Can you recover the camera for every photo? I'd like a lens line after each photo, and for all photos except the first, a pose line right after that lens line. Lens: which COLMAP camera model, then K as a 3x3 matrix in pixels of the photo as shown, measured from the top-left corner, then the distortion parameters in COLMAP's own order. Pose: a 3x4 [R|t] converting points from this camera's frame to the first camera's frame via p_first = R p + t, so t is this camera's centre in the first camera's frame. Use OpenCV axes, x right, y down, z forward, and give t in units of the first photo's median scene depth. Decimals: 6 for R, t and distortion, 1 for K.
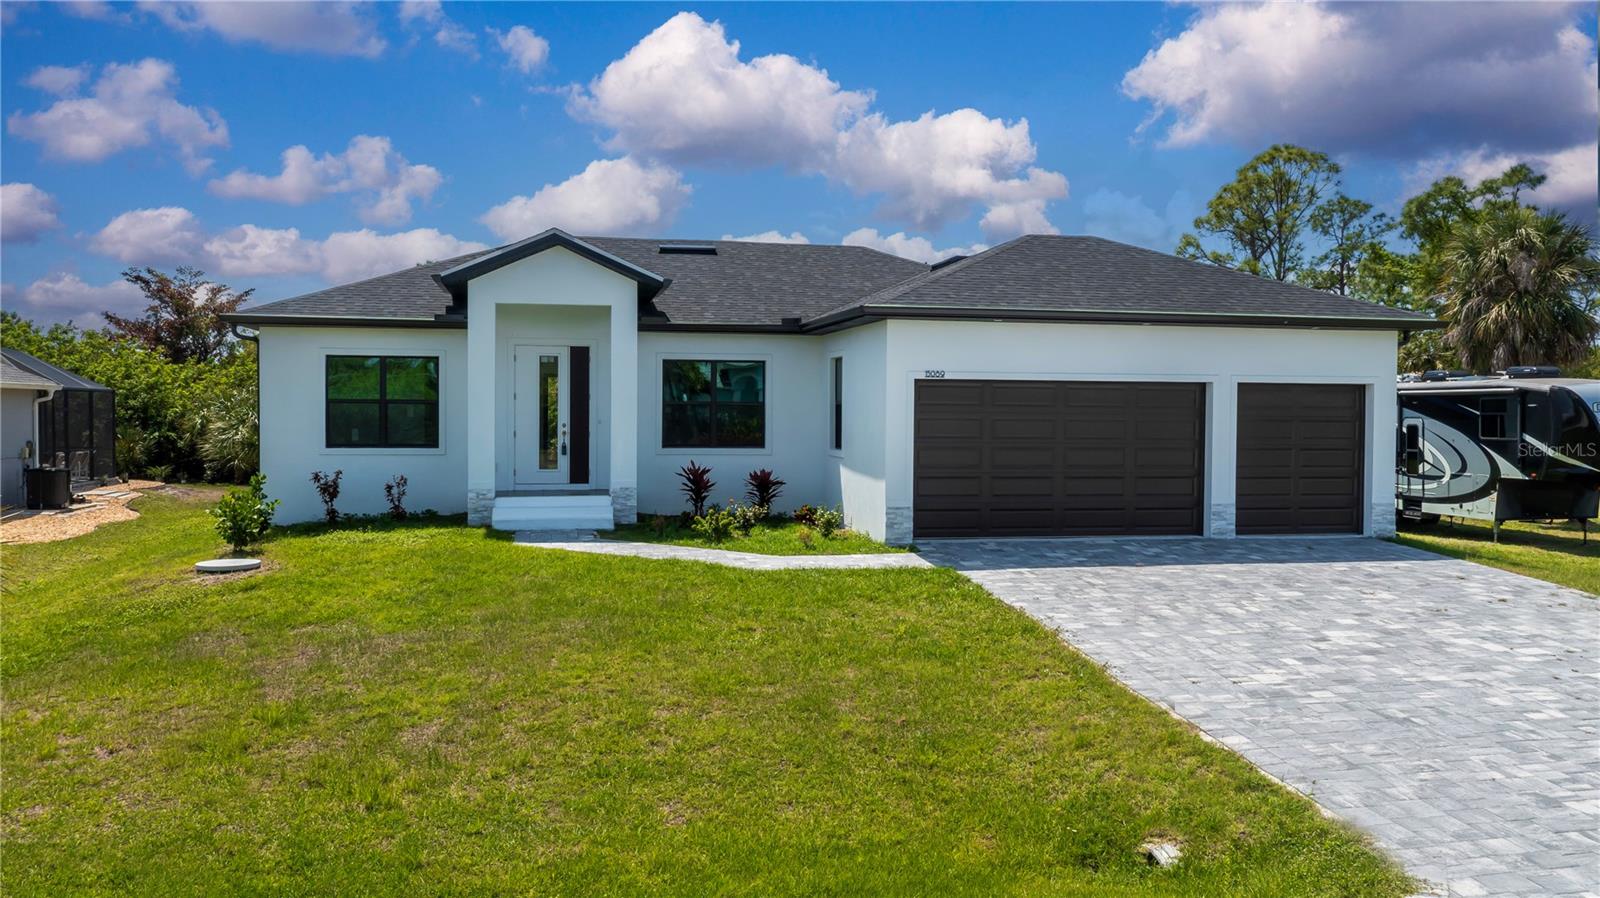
lens RADIAL K [[1196.9, 0, 806.6], [0, 1196.9, 449.6], [0, 0, 1]] dist [0.006808, -0.016506]
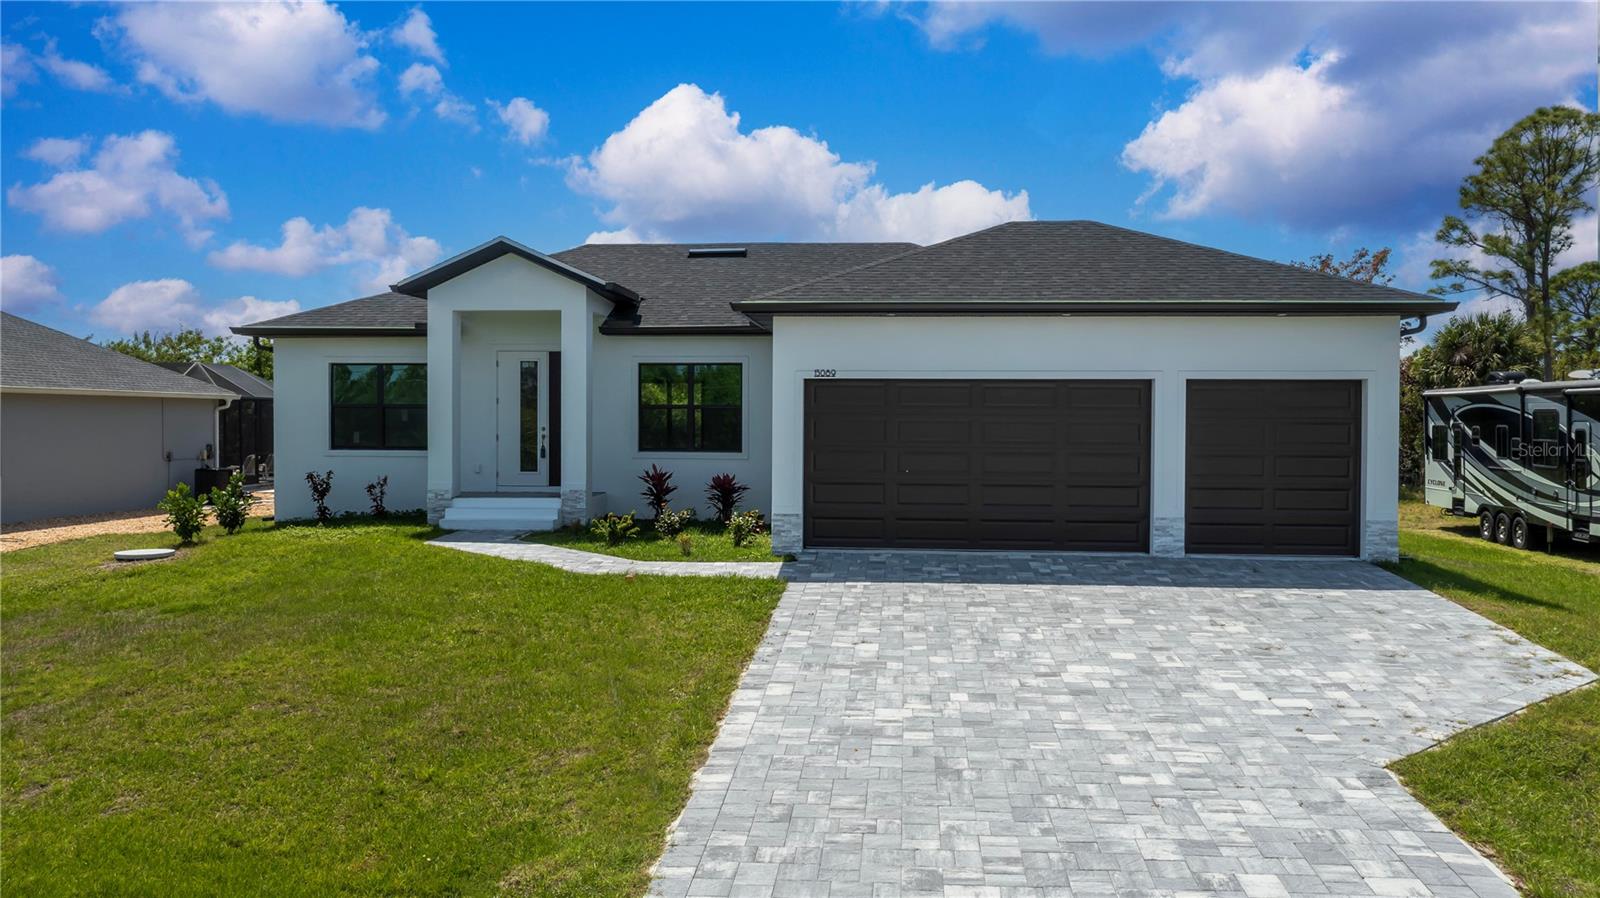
lens RADIAL K [[1196.9, 0, 793.1], [0, 1196.9, 452.5], [0, 0, 1]] dist [0.006808, -0.016506]
pose [[0.963484, 0.004897, -0.267723, 0.289797], [-0.006165, 0.999973, -0.003897, 0.002569], [0.267697, 0.005405, 0.963488, 0.073898]]
